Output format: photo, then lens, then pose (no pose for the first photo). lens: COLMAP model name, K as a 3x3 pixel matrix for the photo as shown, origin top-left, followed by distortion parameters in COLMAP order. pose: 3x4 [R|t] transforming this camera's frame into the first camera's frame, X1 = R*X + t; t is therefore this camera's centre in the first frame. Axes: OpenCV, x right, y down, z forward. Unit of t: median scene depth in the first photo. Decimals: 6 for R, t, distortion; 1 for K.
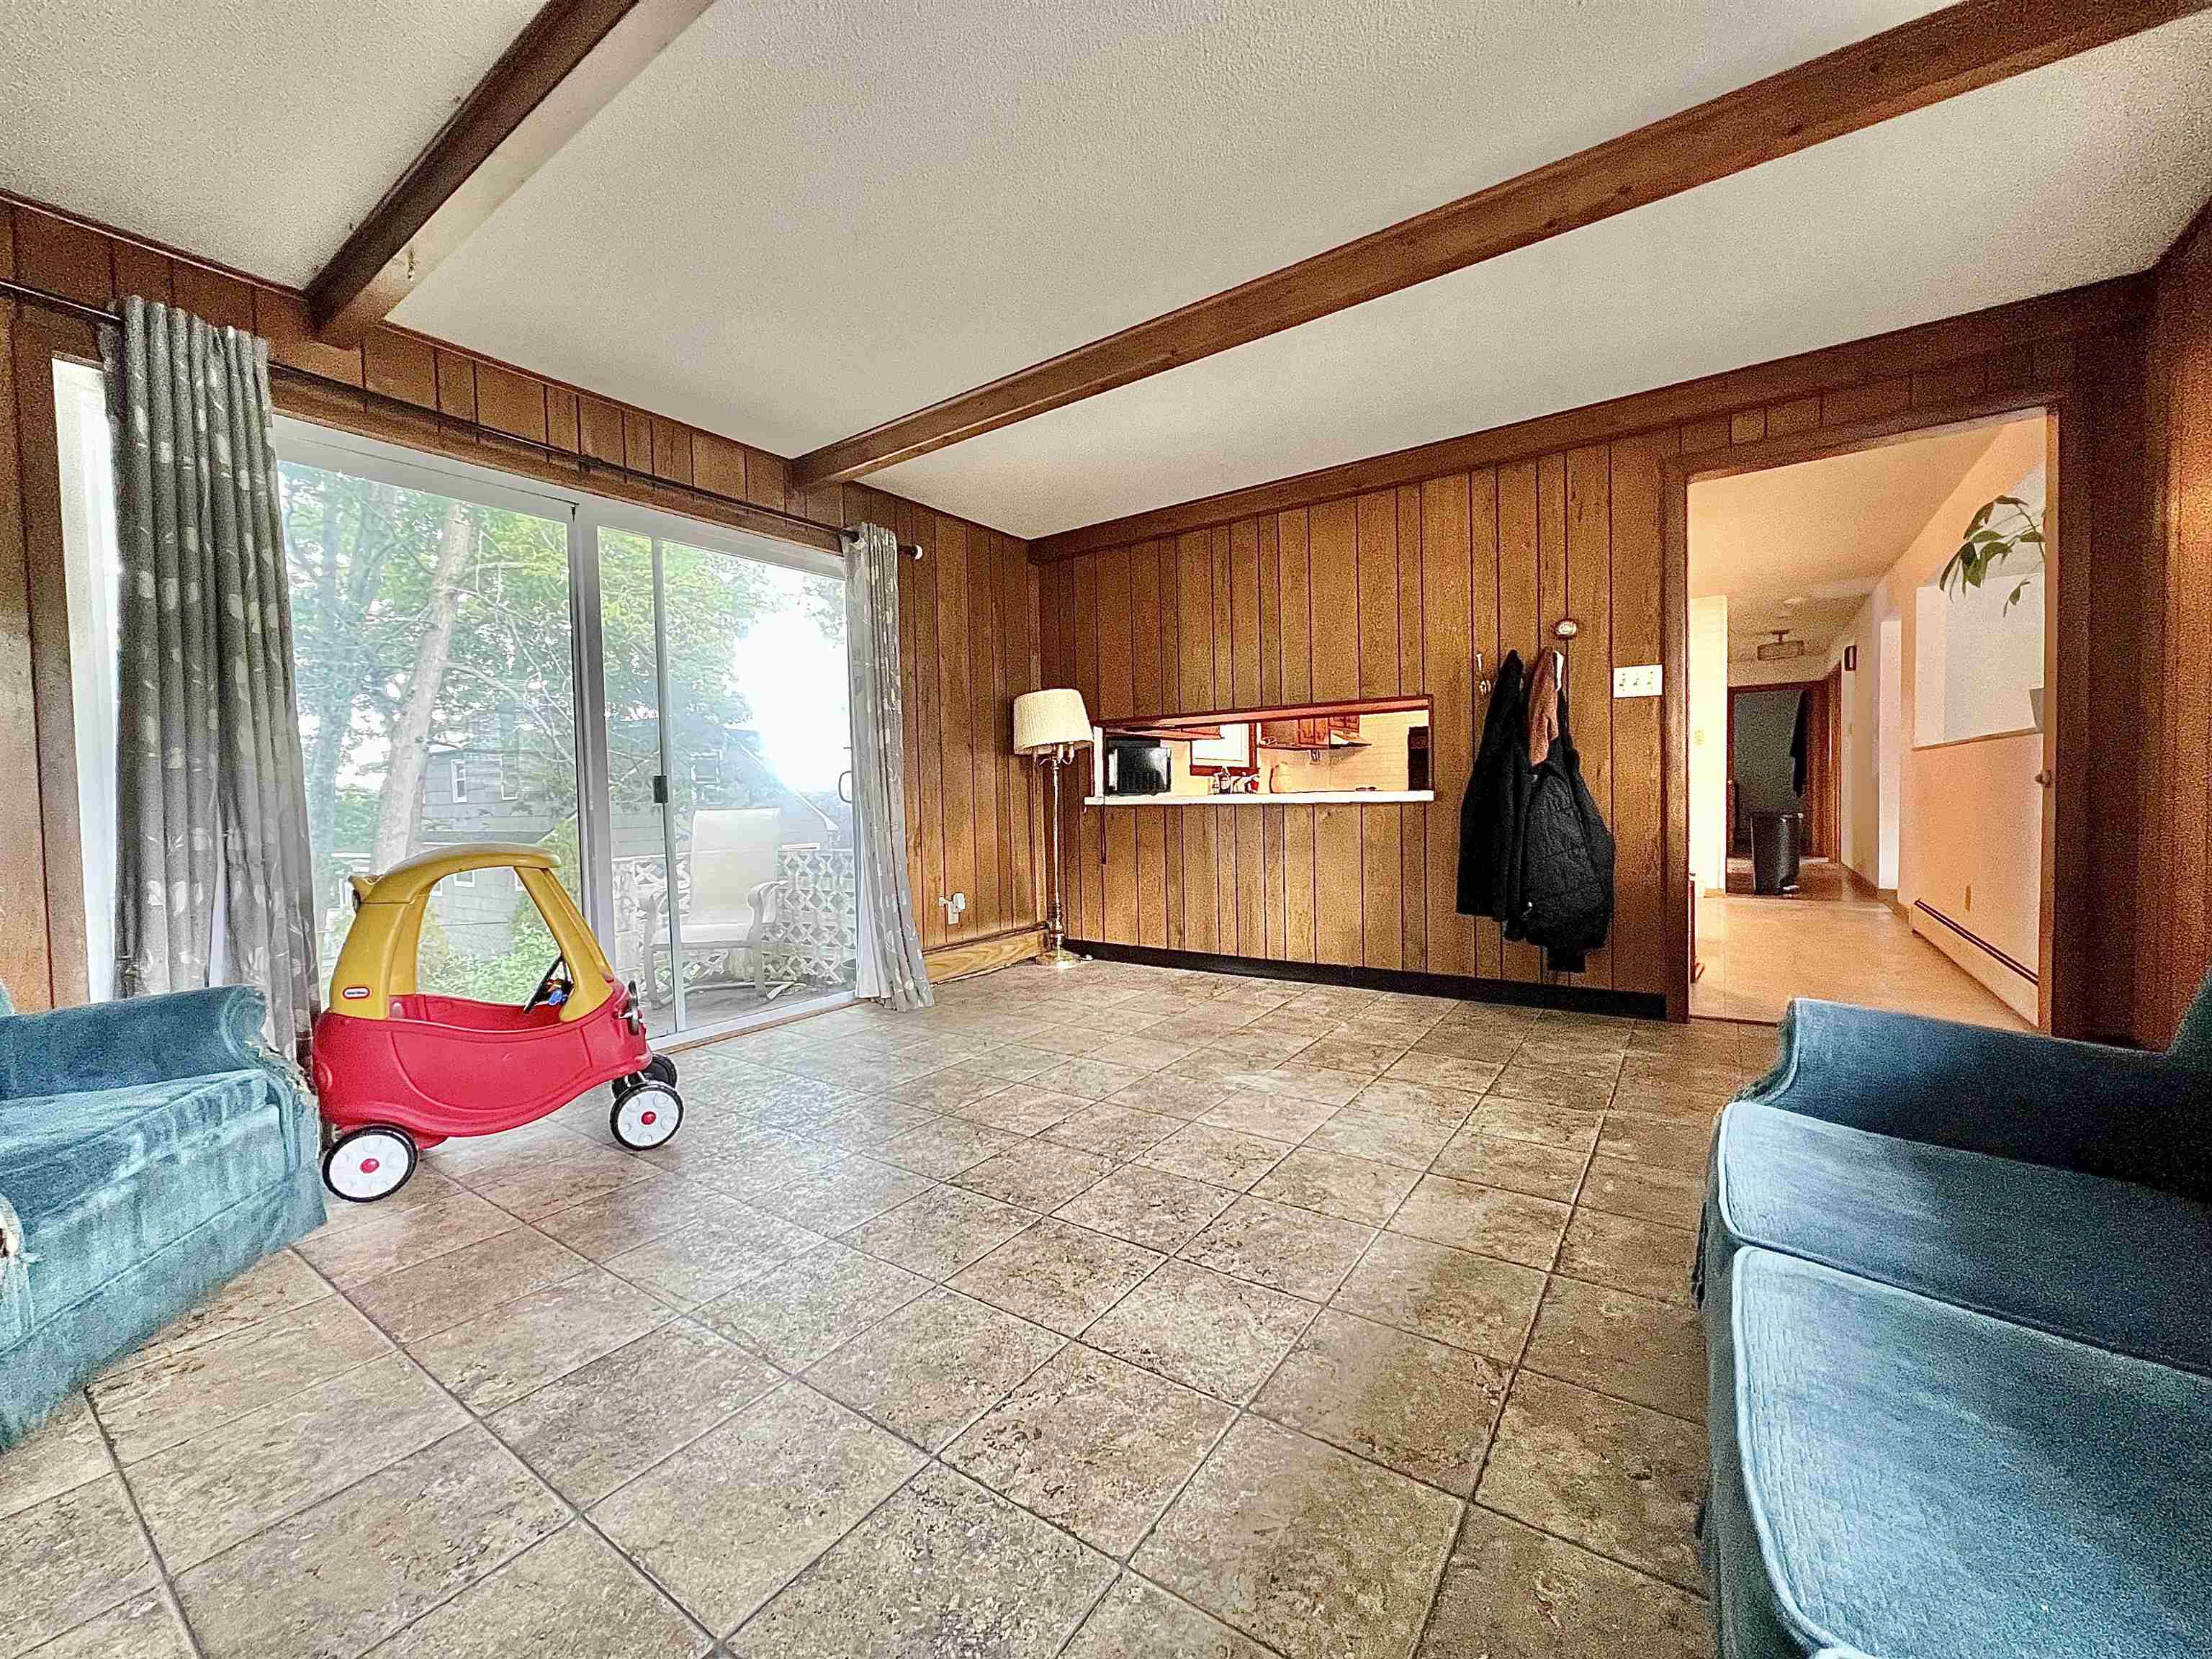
lens RADIAL K [[886.7, 0, 1096.7], [0, 886.7, 827.0], [0, 0, 1]] dist [0.000077, 0.000170]
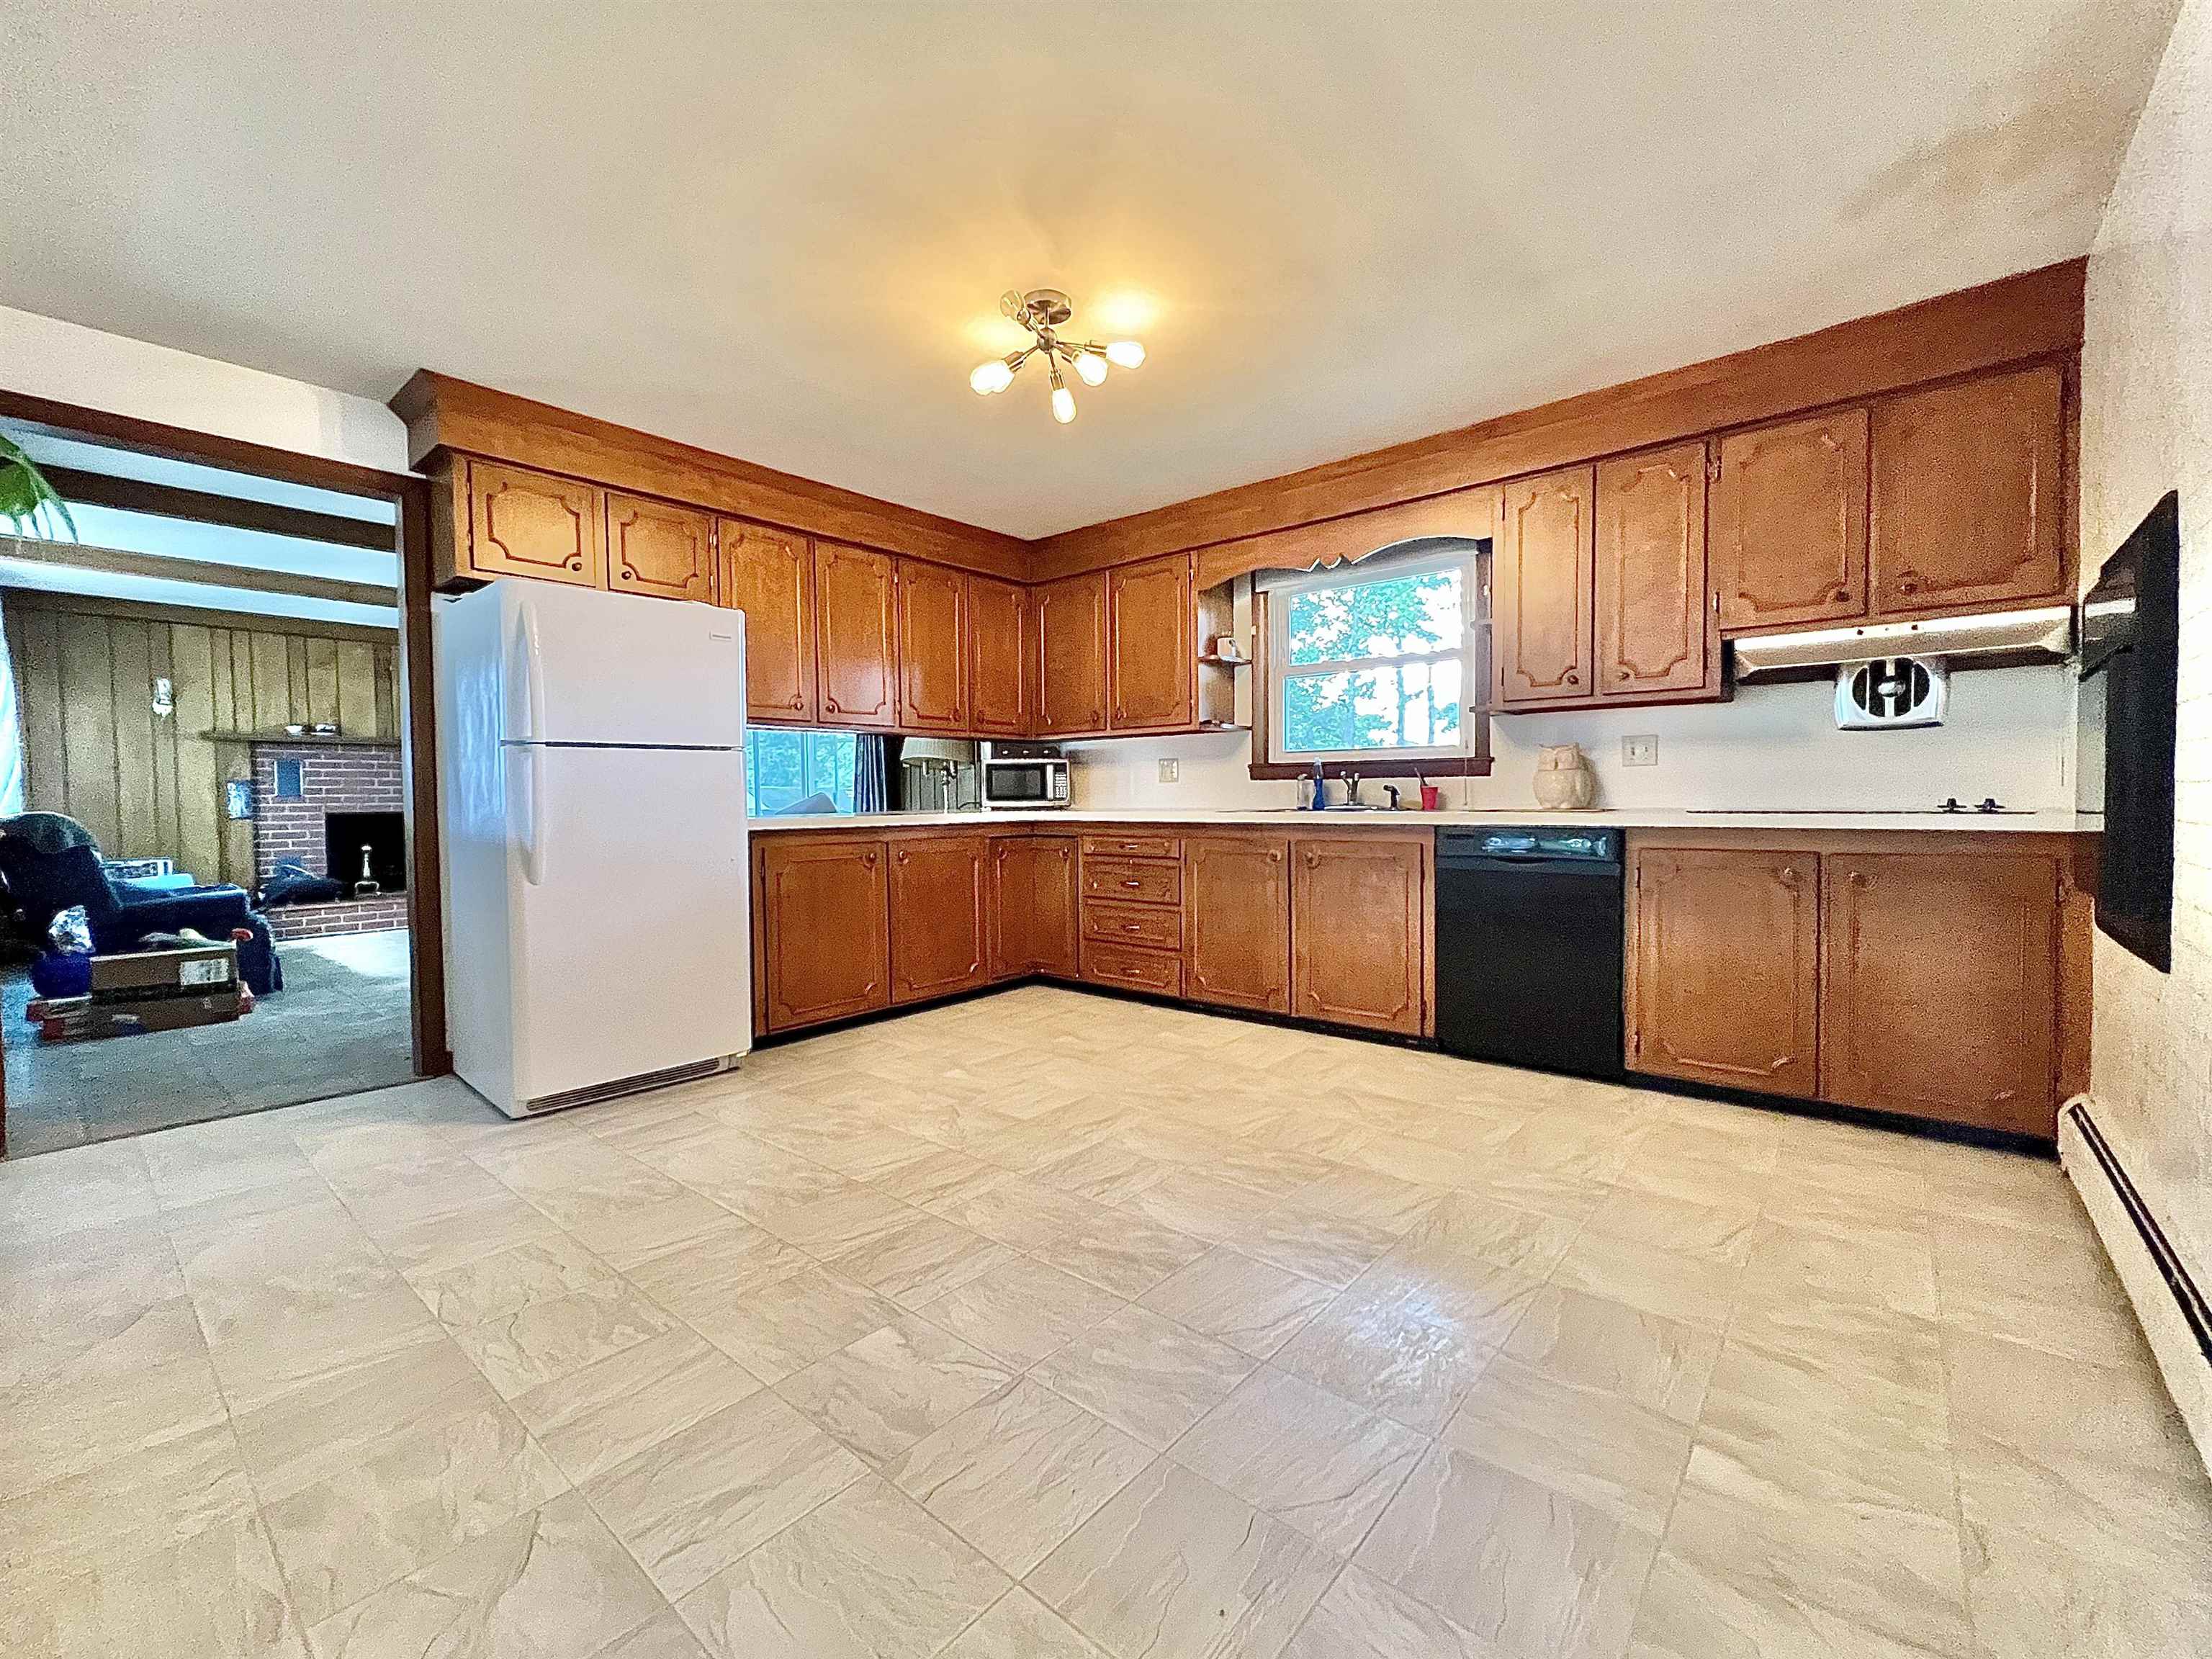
lens RADIAL K [[913.9, 0, 1101.5], [0, 913.9, 828.1], [0, 0, 1]] dist [0.000541, 0.000432]
pose [[-0.091281, 0.056523, -0.994220, 1.594030], [-0.025872, 0.997916, 0.059108, -0.116108], [0.995489, 0.031118, -0.089628, 1.798308]]
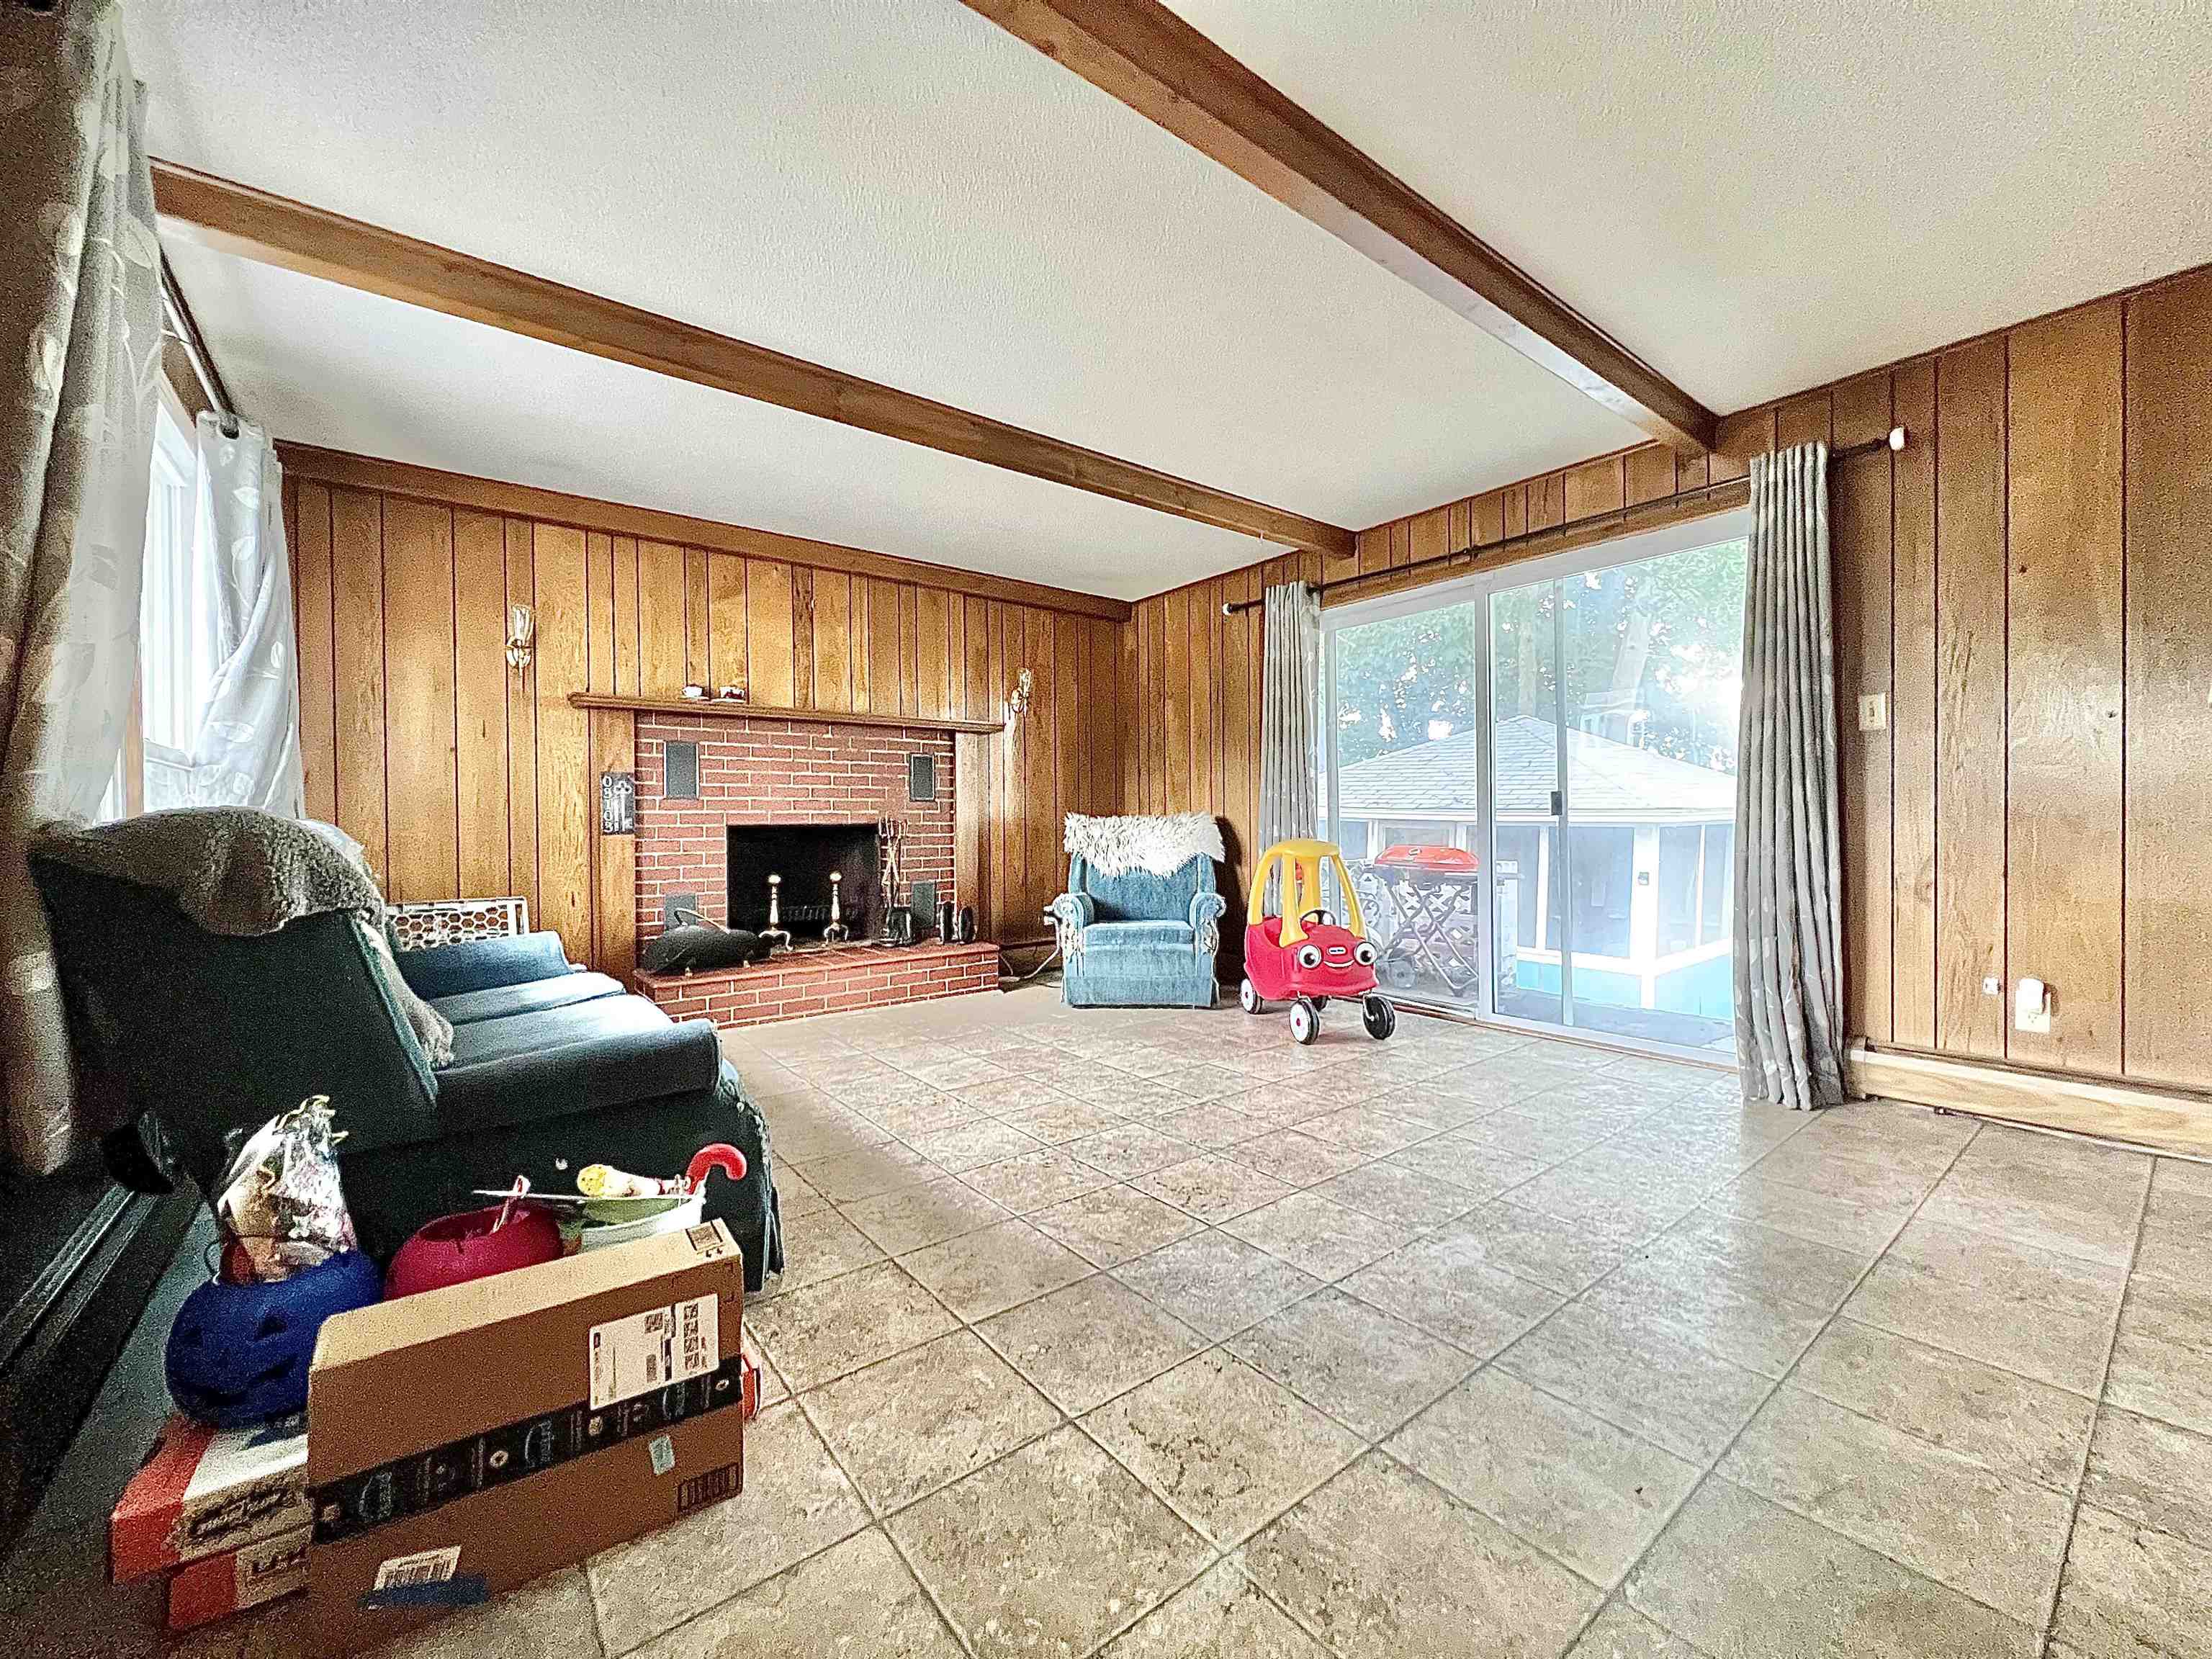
lens RADIAL K [[886.7, 0, 1102.8], [0, 886.7, 825.7], [0, 0, 1]] dist [0.000077, 0.000170]
pose [[-0.288860, 0.031416, -0.956856, 1.001390], [-0.019170, 0.999071, 0.038589, -0.062521], [0.957179, 0.029489, -0.287990, 1.049343]]
